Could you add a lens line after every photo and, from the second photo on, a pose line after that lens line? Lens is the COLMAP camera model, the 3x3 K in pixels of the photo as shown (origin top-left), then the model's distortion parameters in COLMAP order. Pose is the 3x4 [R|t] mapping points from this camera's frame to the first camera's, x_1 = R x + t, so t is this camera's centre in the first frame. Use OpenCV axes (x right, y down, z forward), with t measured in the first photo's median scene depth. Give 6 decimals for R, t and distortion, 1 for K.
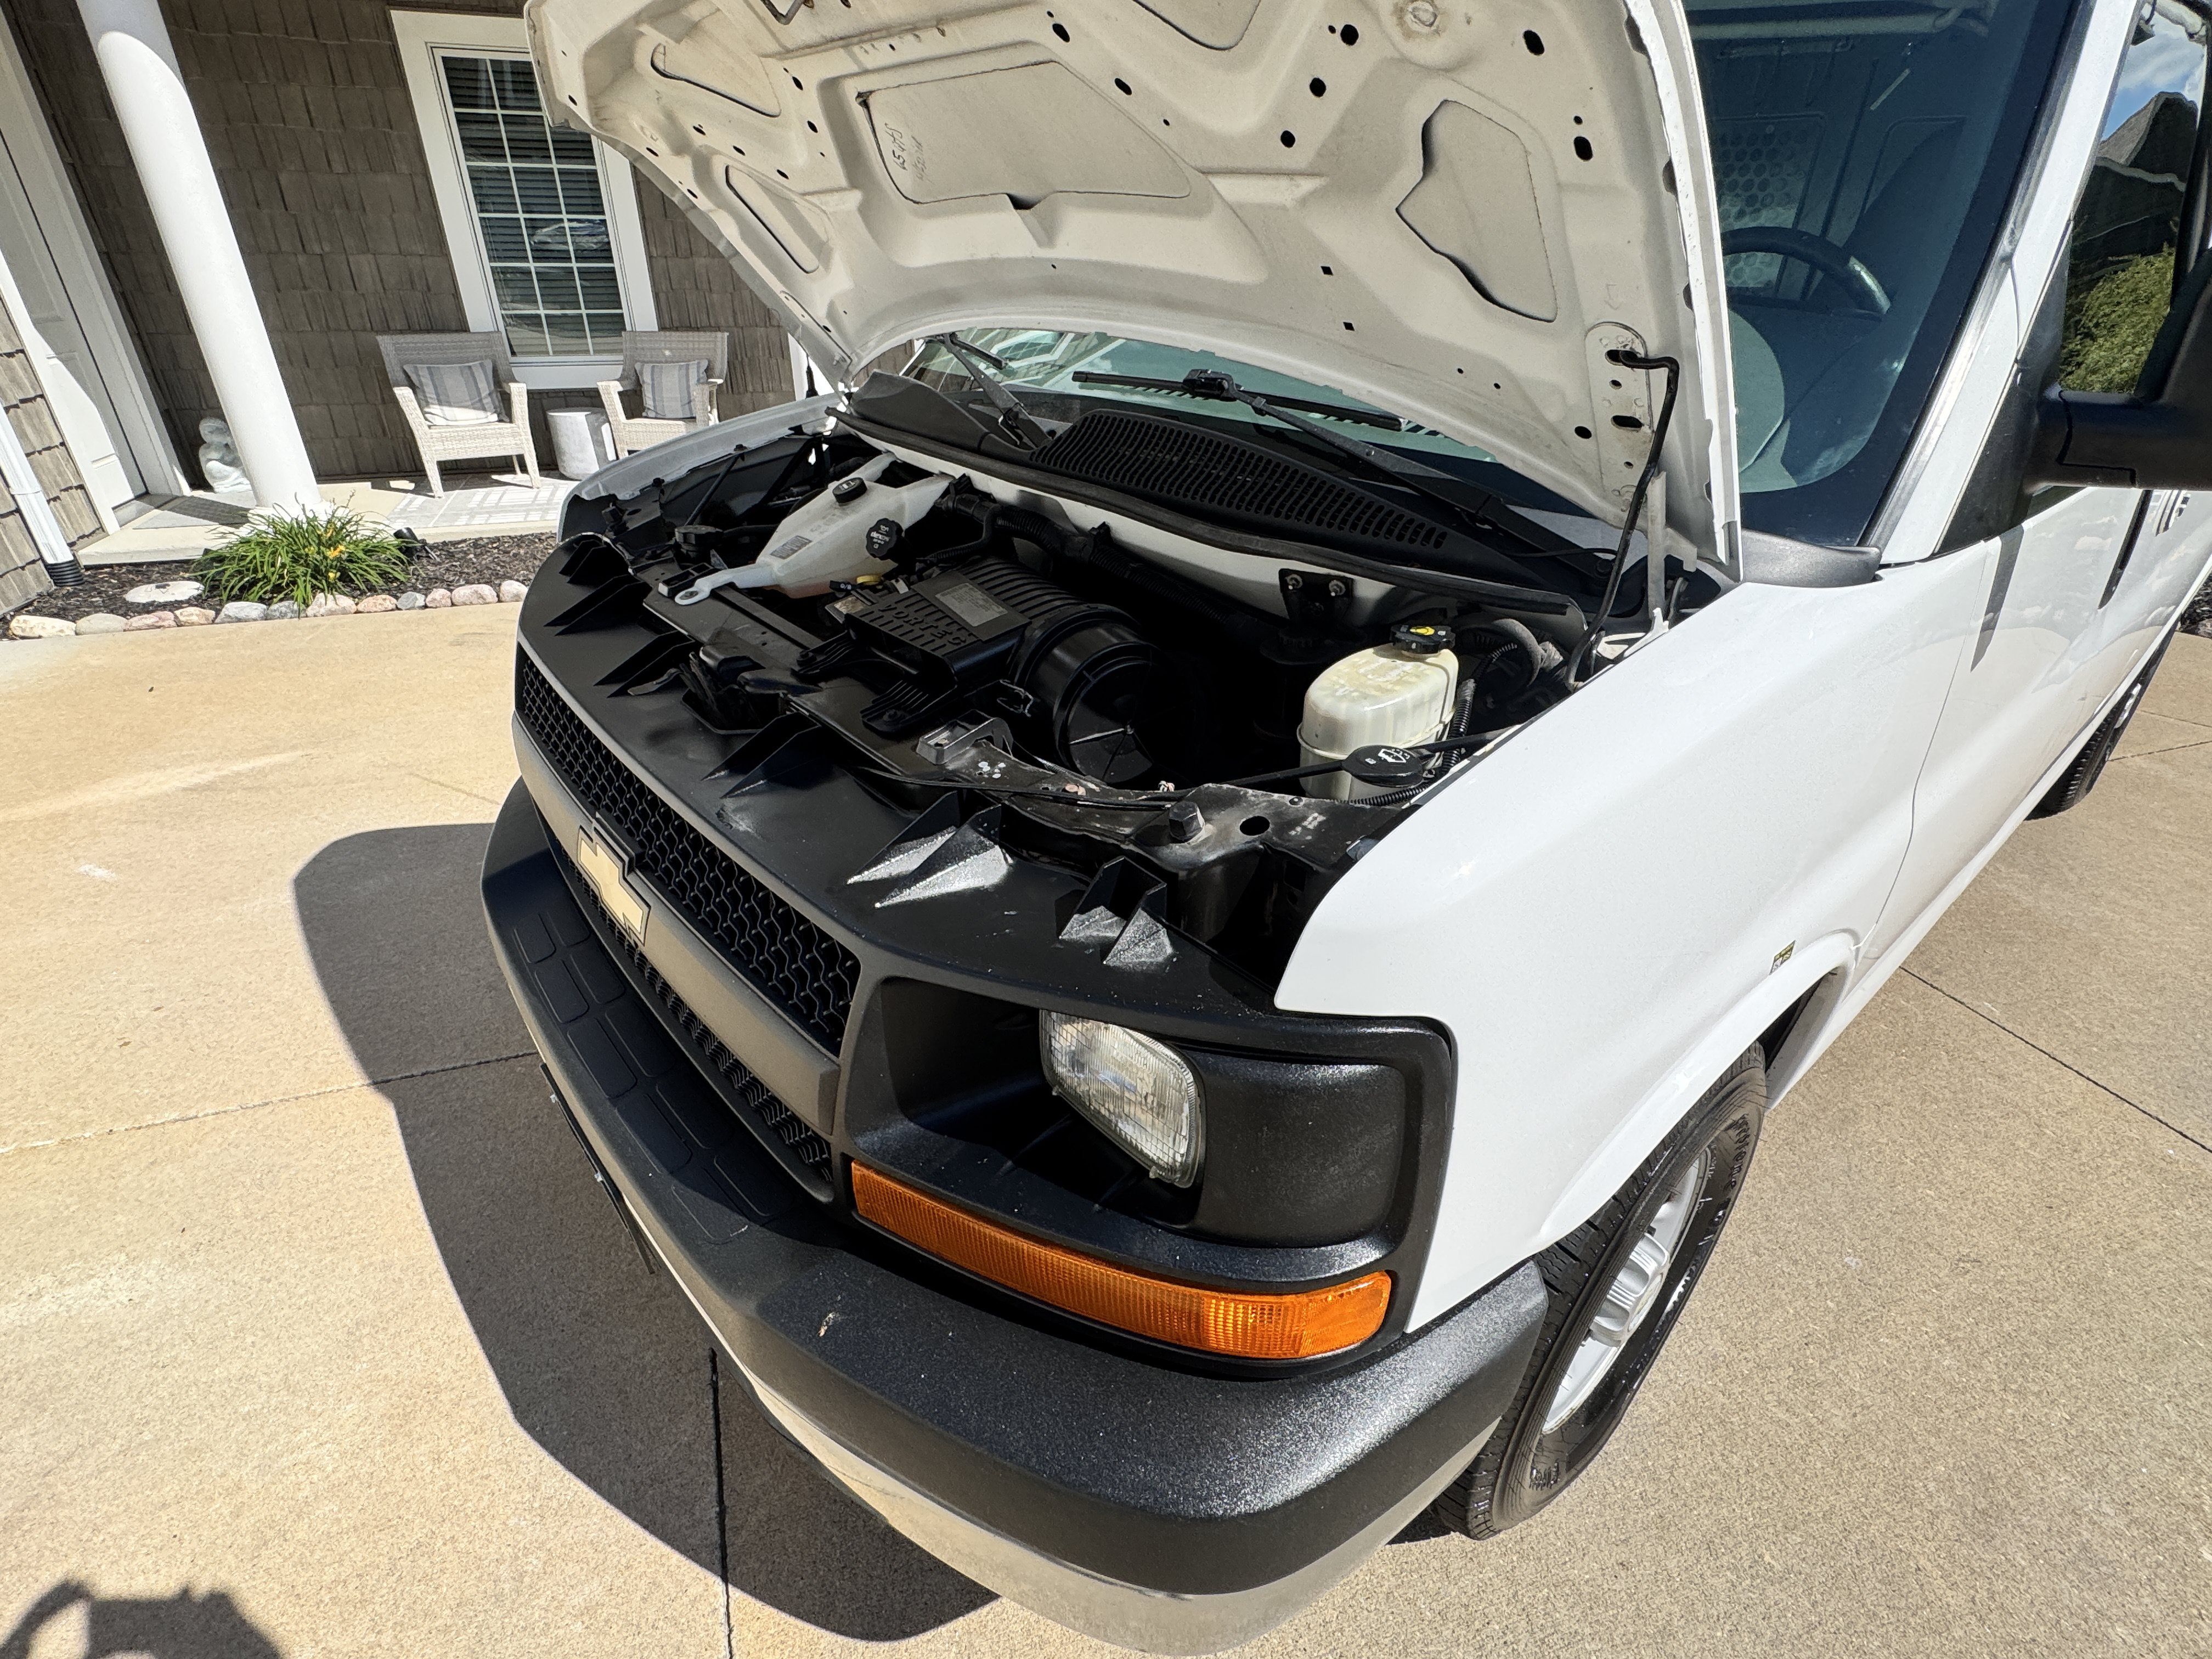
lens RADIAL K [[1051.8, 0, 1101.6], [0, 1051.8, 825.7], [0, 0, 1]] dist [-0.001469, -0.000533]
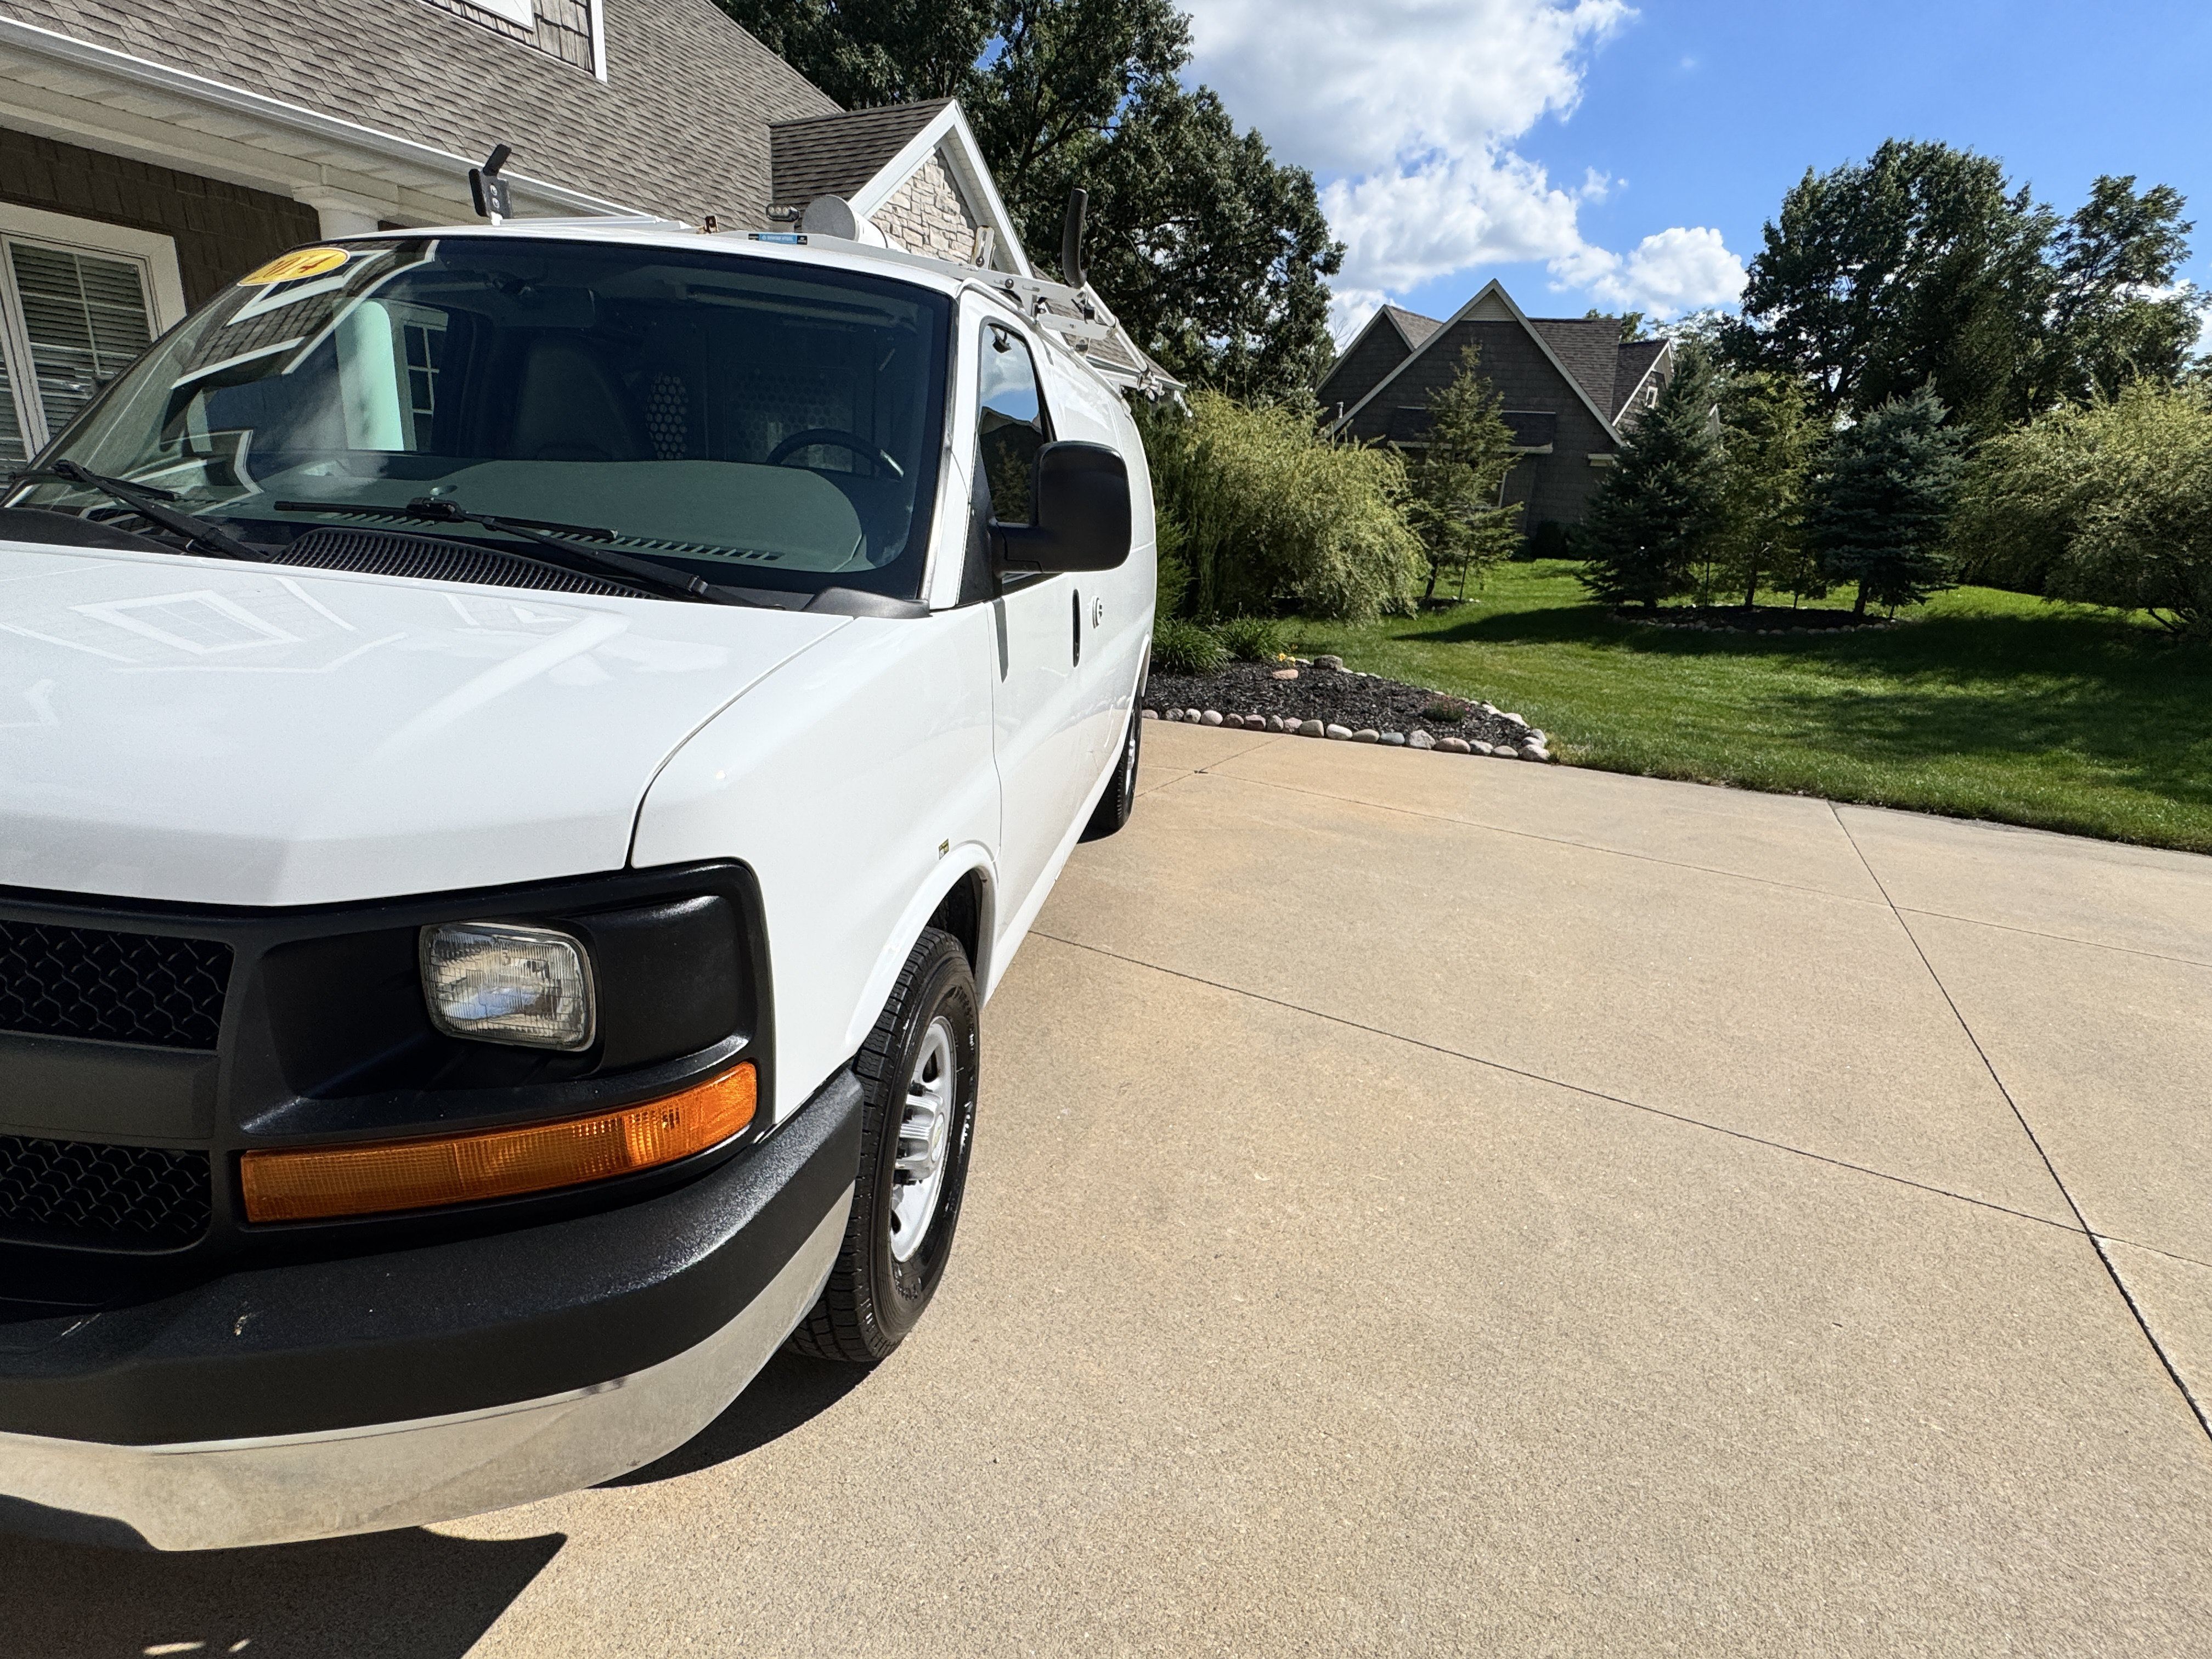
lens RADIAL K [[1044.3, 0, 1106.0], [0, 1044.3, 829.5], [0, 0, 1]] dist [-0.004710, 0.000359]
pose [[0.745944, -0.159178, 0.646707, -0.040505], [0.266471, 0.961242, -0.070765, 0.058629], [-0.610378, 0.225115, 0.759449, -0.077636]]
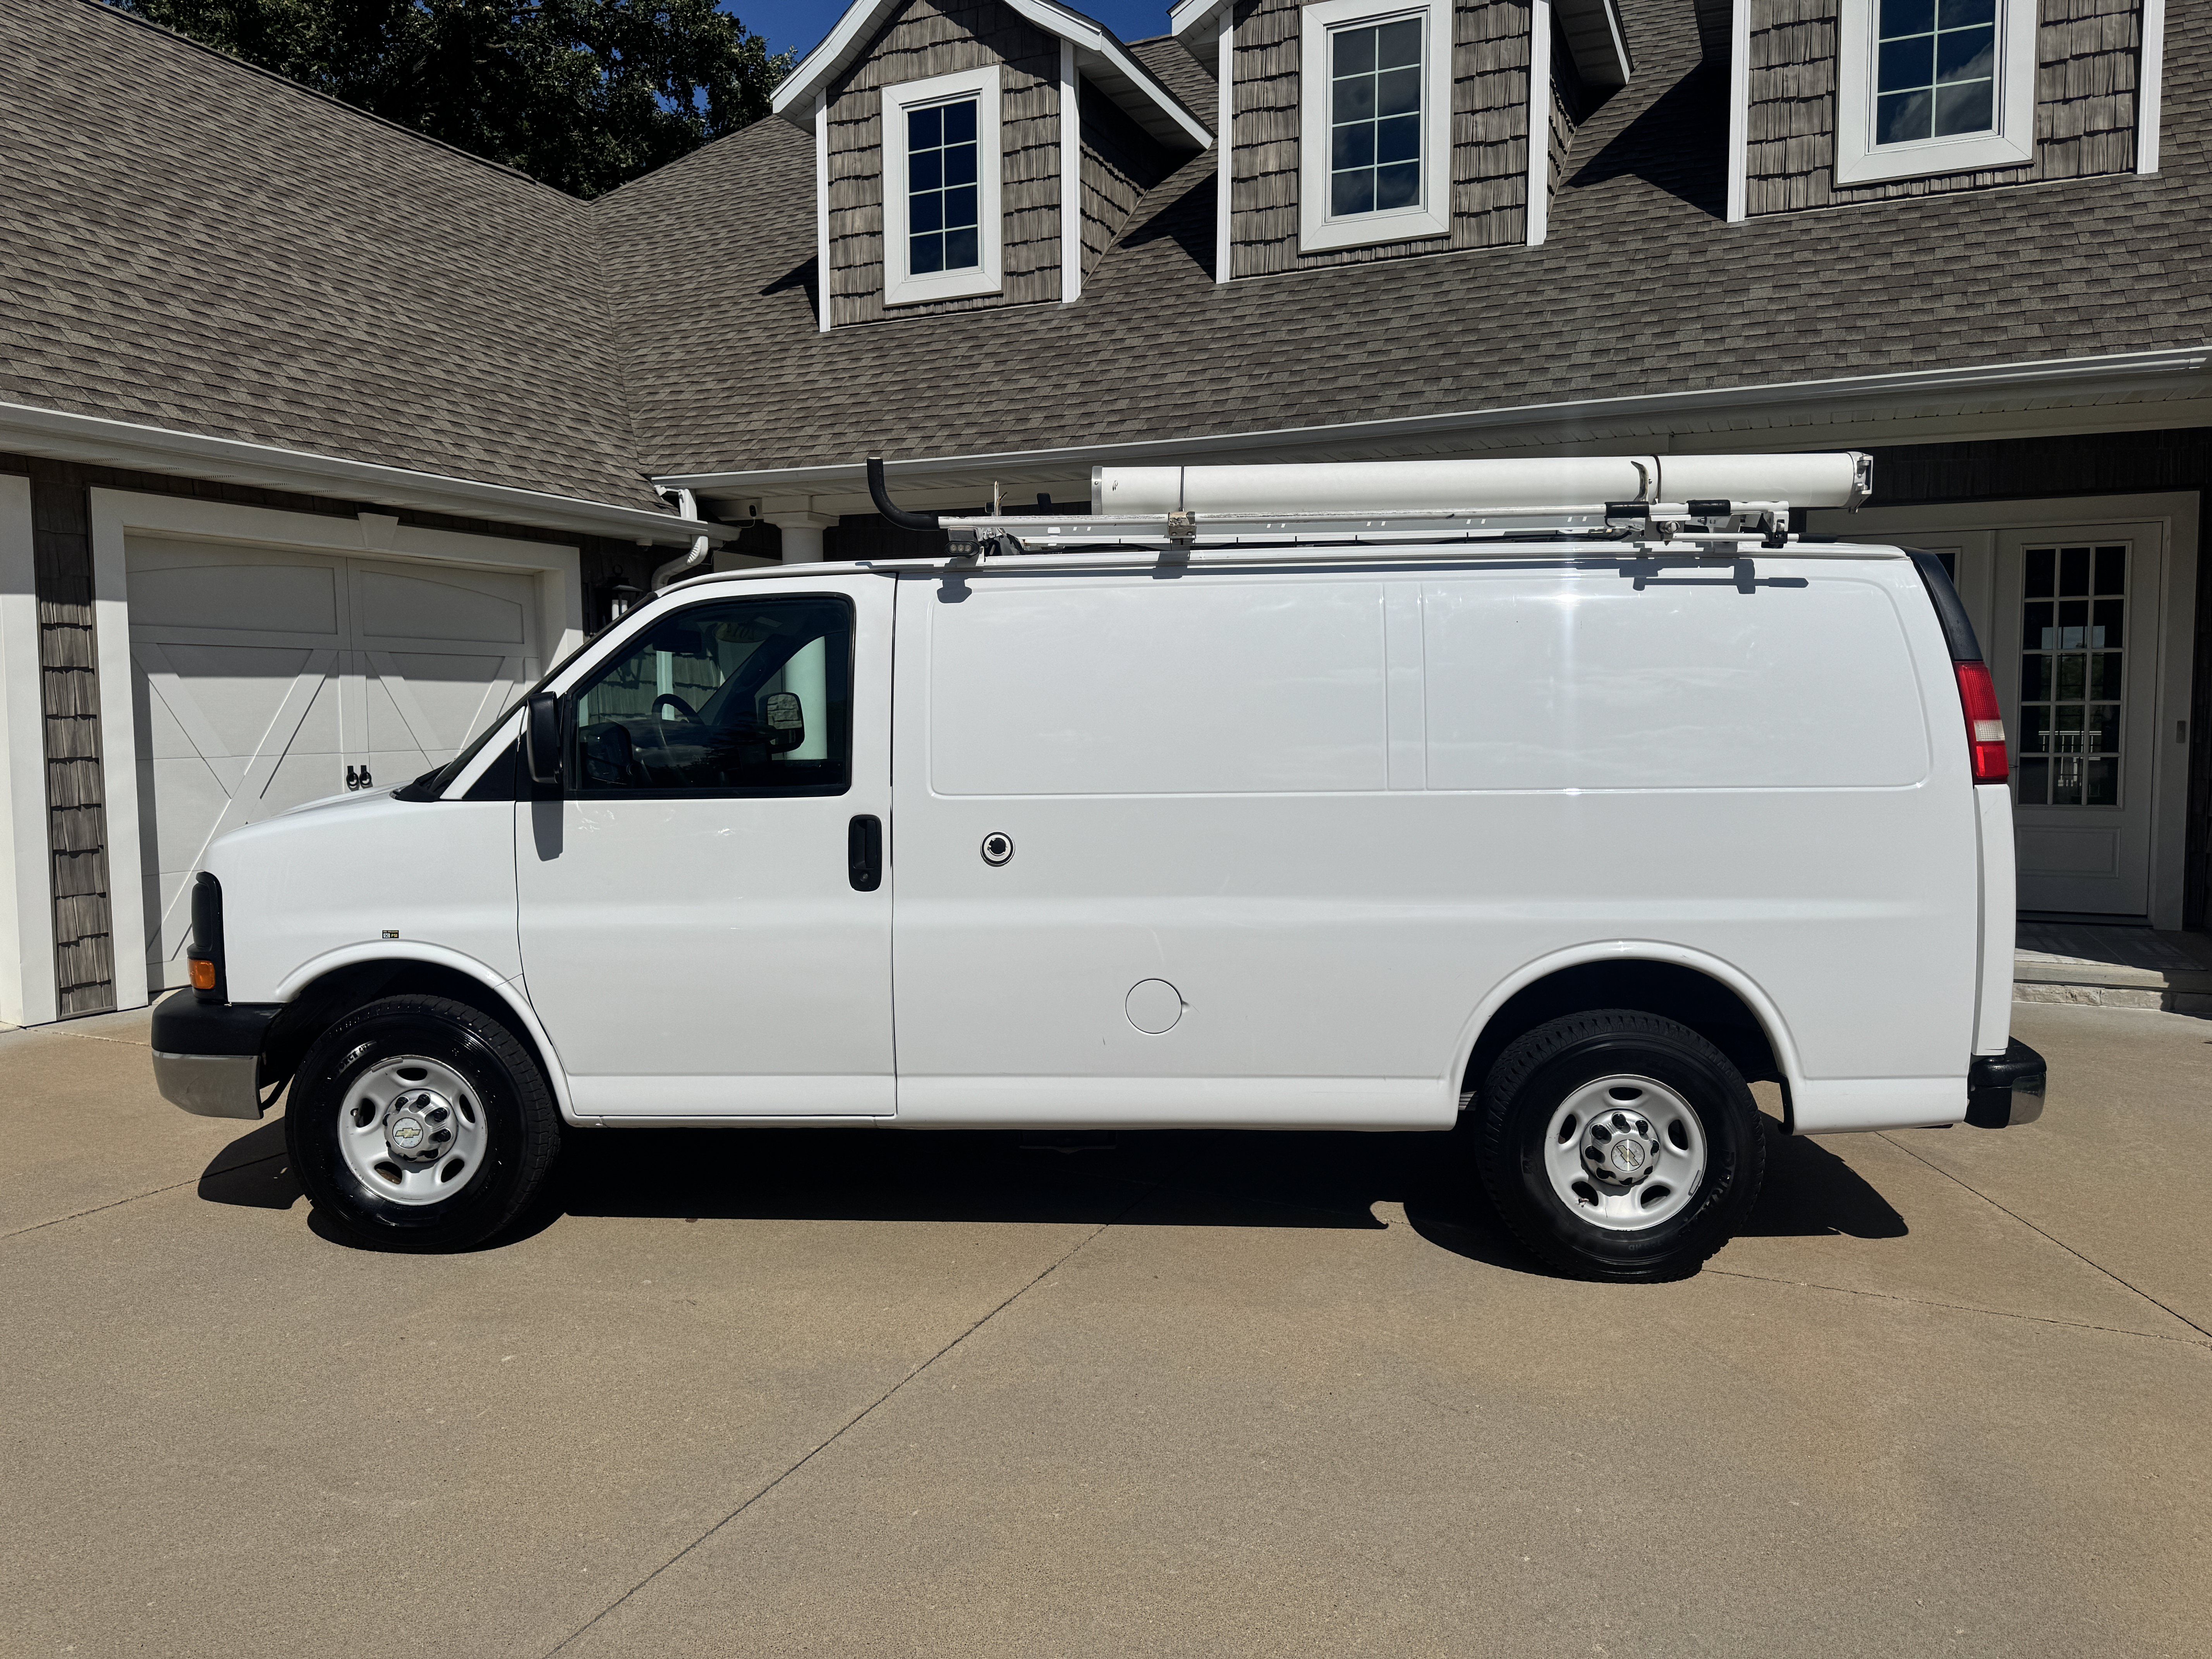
lens RADIAL K [[1528.8, 0, 1123.2], [0, 1528.8, 860.0], [0, 0, 1]] dist [-0.005485, -0.005811]
pose [[0.730866, 0.053233, -0.680442, 0.998927], [-0.314787, 0.910878, -0.266853, 0.085387], [0.605594, 0.409228, 0.682486, -0.128947]]
